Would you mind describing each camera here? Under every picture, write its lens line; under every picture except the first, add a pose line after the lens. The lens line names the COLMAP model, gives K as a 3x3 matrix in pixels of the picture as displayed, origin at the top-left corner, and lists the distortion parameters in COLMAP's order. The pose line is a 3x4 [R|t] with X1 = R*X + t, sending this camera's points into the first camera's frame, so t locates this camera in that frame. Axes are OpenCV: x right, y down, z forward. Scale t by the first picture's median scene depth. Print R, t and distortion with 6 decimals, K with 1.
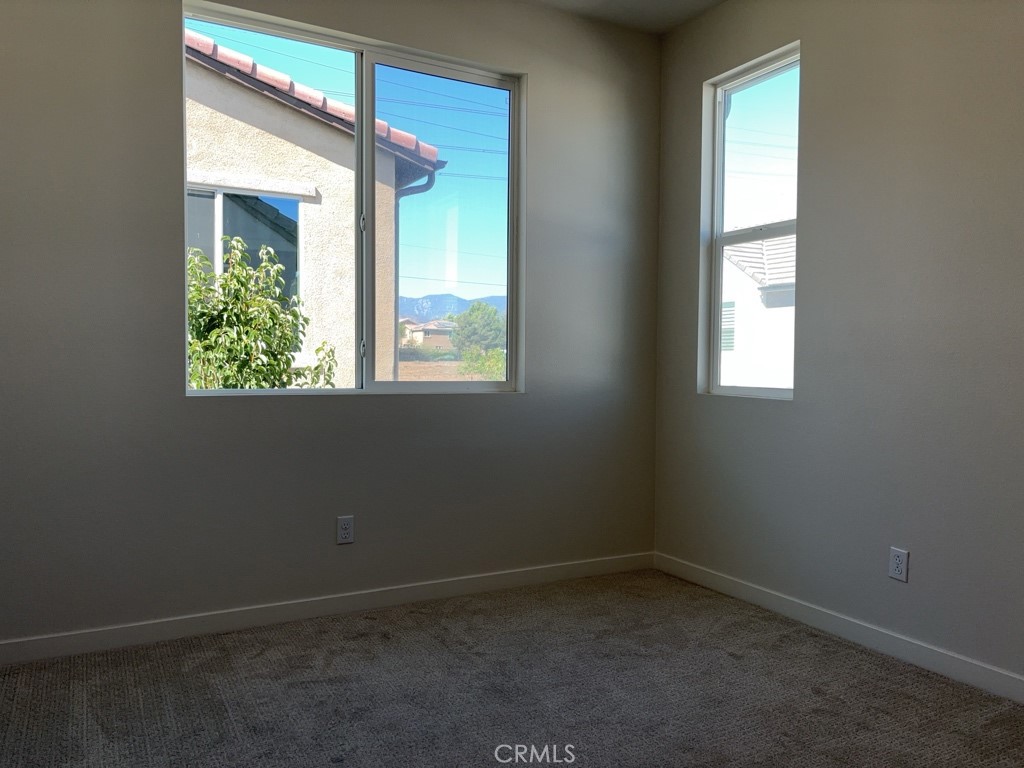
lens RADIAL K [[769.7, 0, 512.0], [0, 769.7, 384.0], [0, 0, 1]] dist [0.058460, -0.078584]
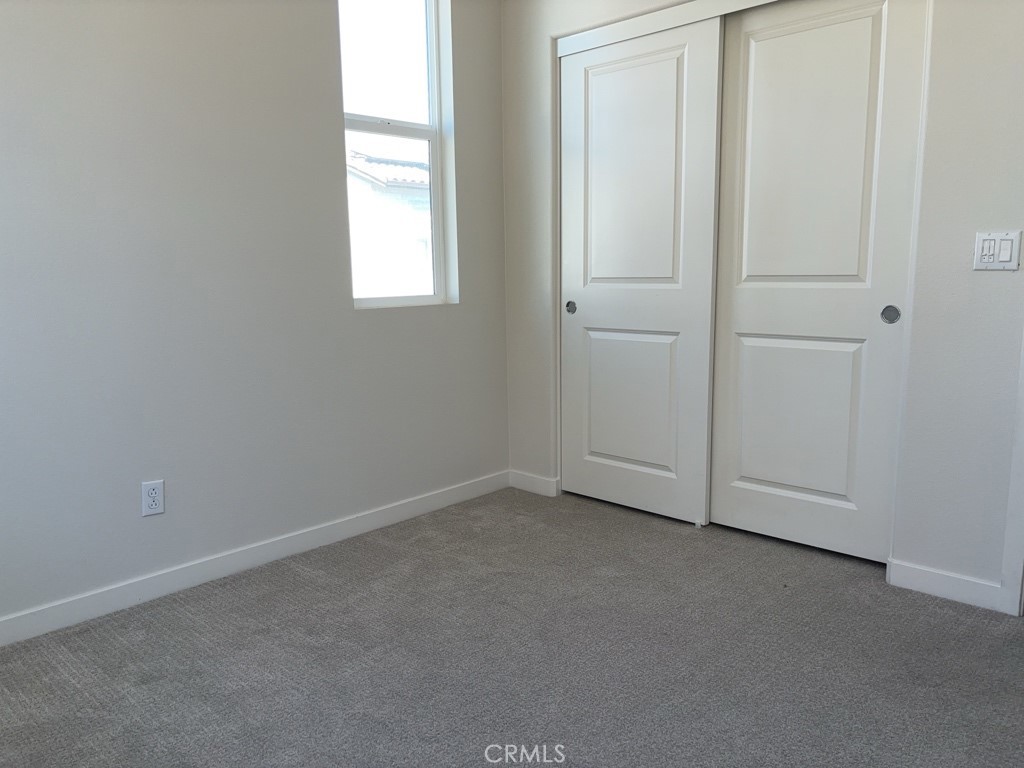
lens RADIAL K [[769.7, 0, 512.0], [0, 769.7, 384.0], [0, 0, 1]] dist [0.058460, -0.078584]
pose [[-0.305598, -0.145790, 0.940933, -0.593984], [0.047531, 0.984640, 0.168000, -0.039578], [-0.950973, 0.096064, -0.293975, 1.097248]]
